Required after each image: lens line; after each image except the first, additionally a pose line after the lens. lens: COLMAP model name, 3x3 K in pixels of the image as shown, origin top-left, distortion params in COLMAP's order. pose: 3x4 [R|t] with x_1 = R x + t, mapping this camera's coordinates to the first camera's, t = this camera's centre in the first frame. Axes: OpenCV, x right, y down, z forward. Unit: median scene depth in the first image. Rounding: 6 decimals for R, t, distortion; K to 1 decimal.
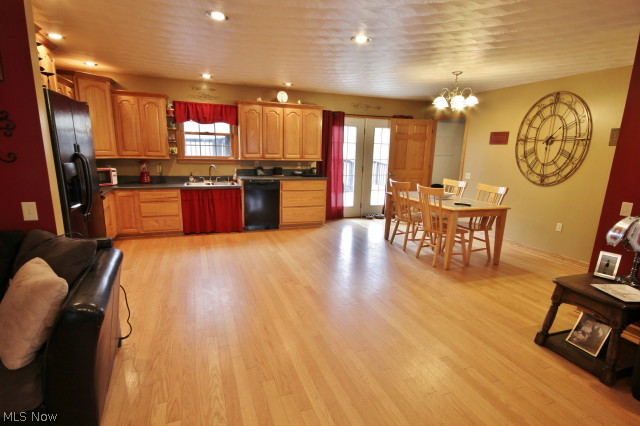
lens RADIAL K [[332.8, 0, 320.0], [0, 332.8, 213.0], [0, 0, 1]] dist [0.018430, -0.000030]
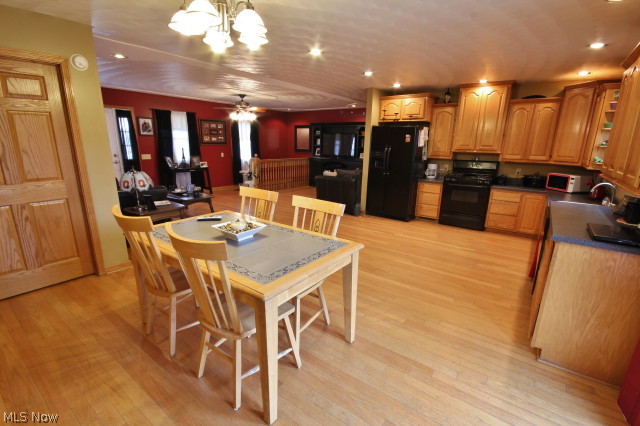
lens RADIAL K [[298.4, 0, 320.0], [0, 298.4, 213.0], [0, 0, 1]] dist [-0.002026, -0.000222]
pose [[-0.835808, 0.083218, -0.542679, 0.432822], [-0.154157, 0.913110, 0.377447, -0.227220], [0.526936, 0.399131, -0.750355, 1.195212]]
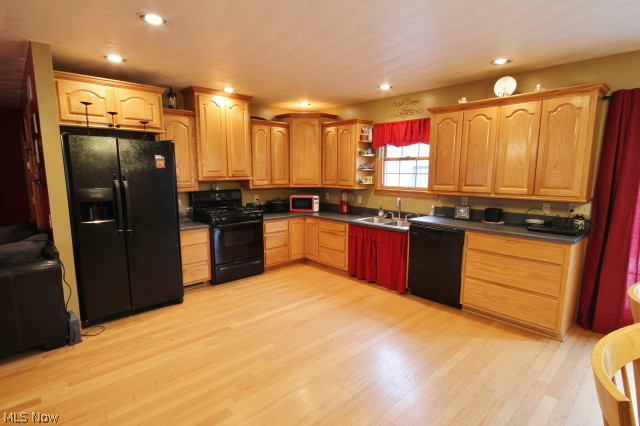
lens RADIAL K [[332.8, 0, 320.0], [0, 332.8, 213.0], [0, 0, 1]] dist [0.018430, -0.000030]
pose [[0.386412, 0.092733, -0.917652, 0.330546], [-0.177607, 0.983793, 0.024629, -0.100357], [0.905064, 0.153464, 0.396620, 0.552673]]
